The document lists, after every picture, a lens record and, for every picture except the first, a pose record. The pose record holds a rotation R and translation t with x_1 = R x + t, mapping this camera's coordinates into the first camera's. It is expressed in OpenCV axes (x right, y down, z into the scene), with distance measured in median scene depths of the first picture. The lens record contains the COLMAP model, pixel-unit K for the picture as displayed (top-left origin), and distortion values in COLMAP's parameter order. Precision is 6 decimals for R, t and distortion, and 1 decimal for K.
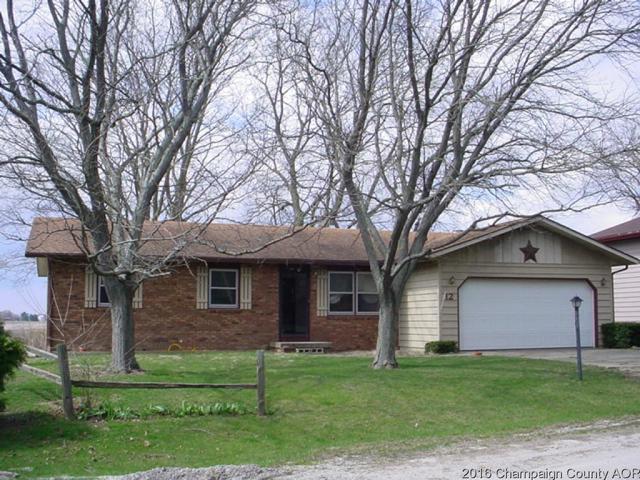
lens RADIAL K [[796.9, 0, 320.0], [0, 796.9, 240.0], [0, 0, 1]] dist [-0.184883, 0.015318]
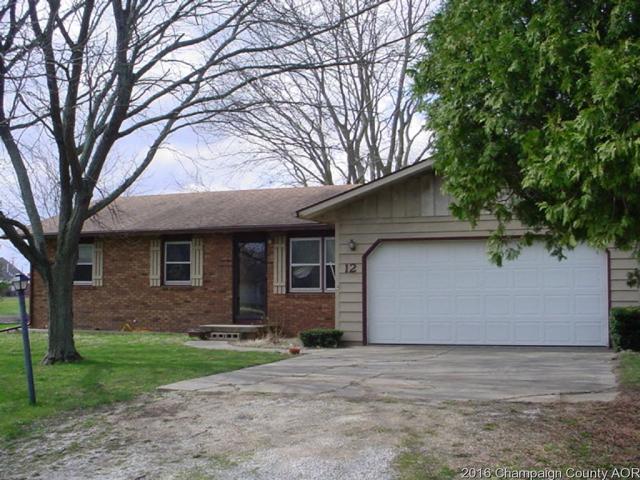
lens RADIAL K [[796.9, 0, 320.0], [0, 796.9, 240.0], [0, 0, 1]] dist [-0.184883, 0.015318]
pose [[0.788748, -0.041002, -0.613347, 0.556855], [0.064375, 0.997796, 0.016082, 0.031073], [0.611336, -0.052169, 0.789650, 0.394719]]
